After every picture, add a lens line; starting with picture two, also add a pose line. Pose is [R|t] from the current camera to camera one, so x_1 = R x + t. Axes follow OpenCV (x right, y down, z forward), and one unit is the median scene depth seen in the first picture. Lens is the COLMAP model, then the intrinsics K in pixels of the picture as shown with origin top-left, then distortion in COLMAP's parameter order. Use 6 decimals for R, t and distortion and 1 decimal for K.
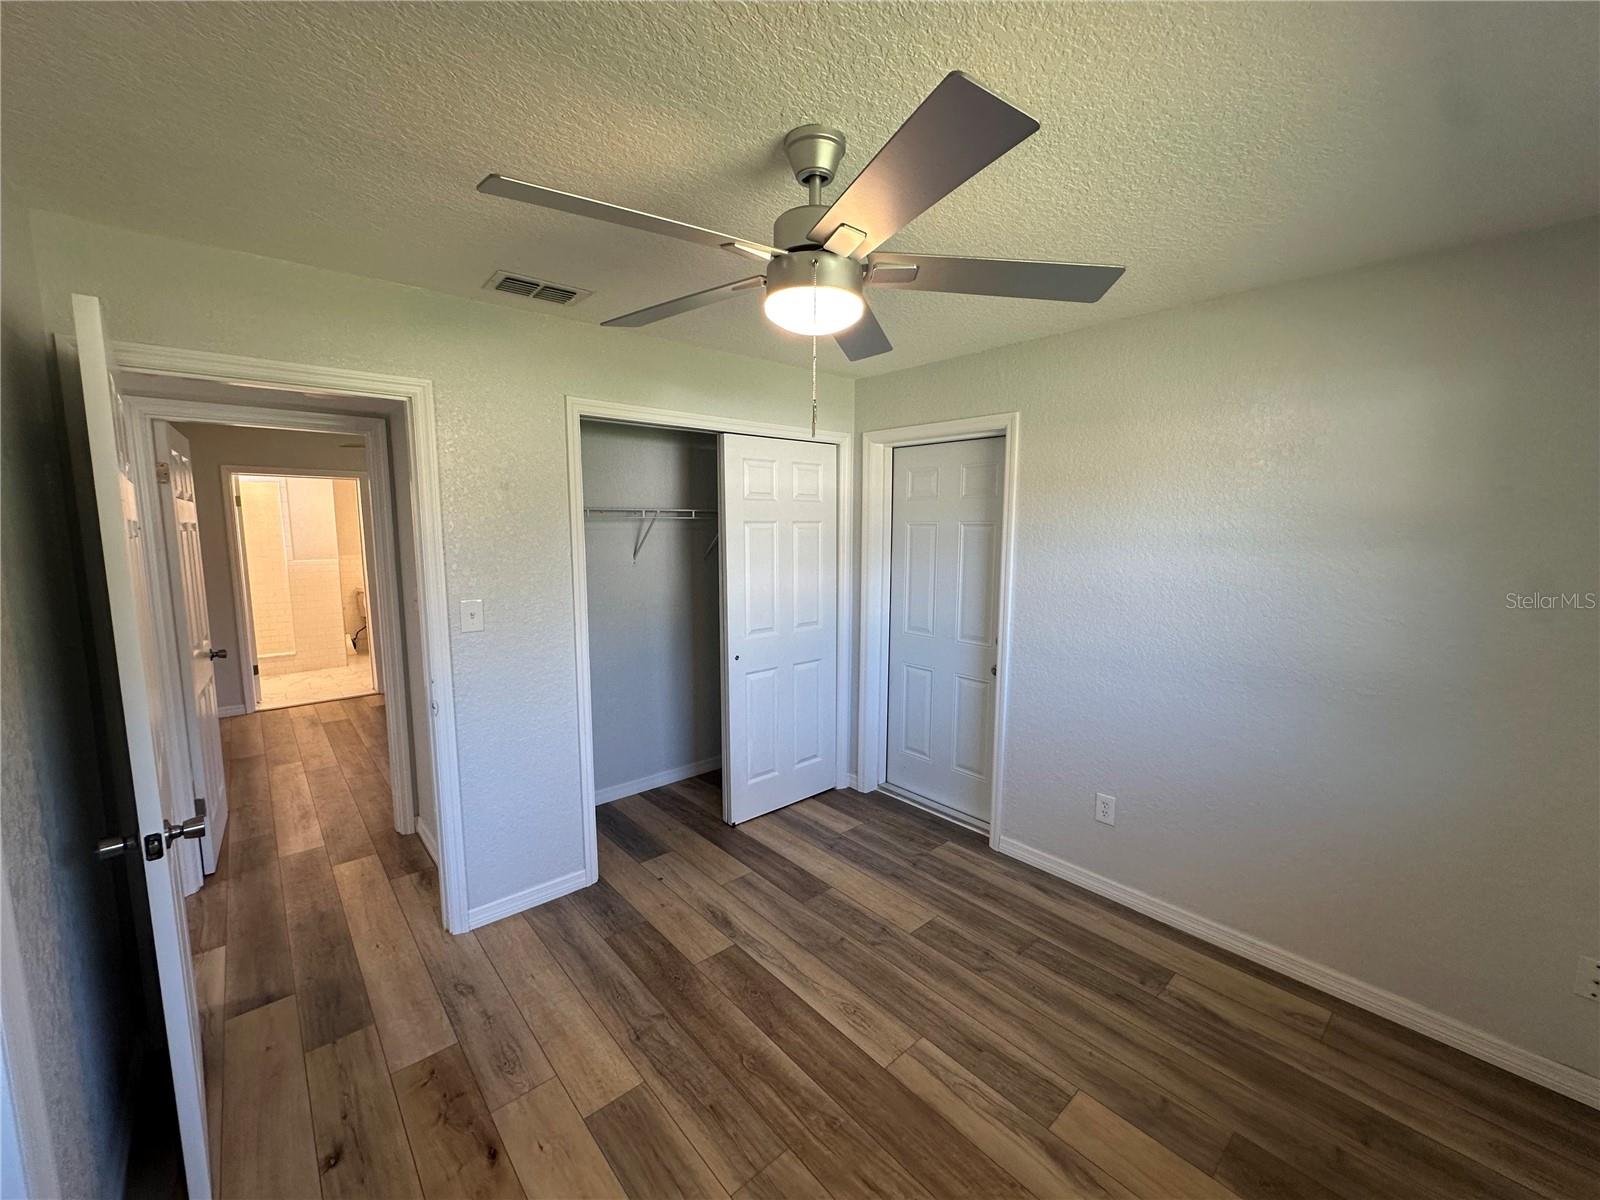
lens RADIAL K [[640.2, 0, 802.8], [0, 640.2, 599.4], [0, 0, 1]] dist [-0.007998, 0.001753]
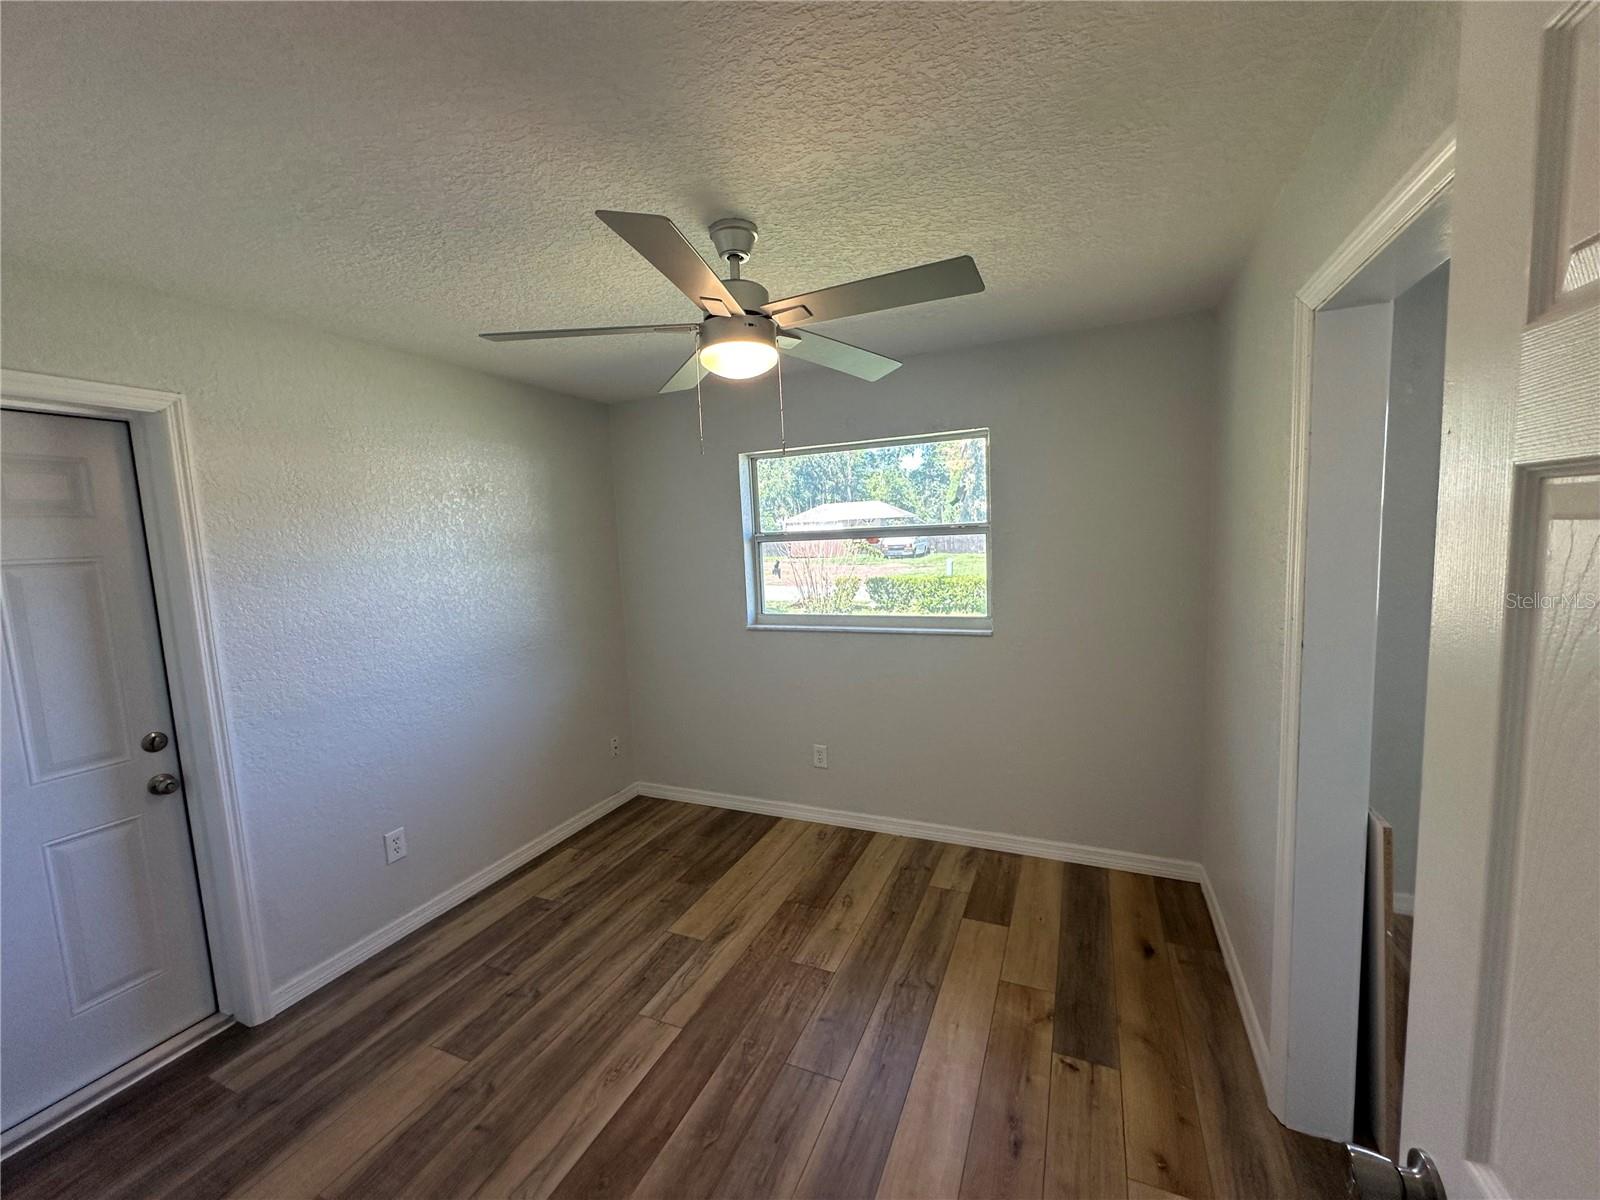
lens RADIAL K [[640.2, 0, 799.5], [0, 640.2, 599.1], [0, 0, 1]] dist [-0.007998, 0.001753]
pose [[-0.420314, -0.072743, 0.904458, -0.826055], [0.151873, 0.977080, 0.149161, -0.111250], [-0.894578, 0.200057, -0.399633, 1.023849]]
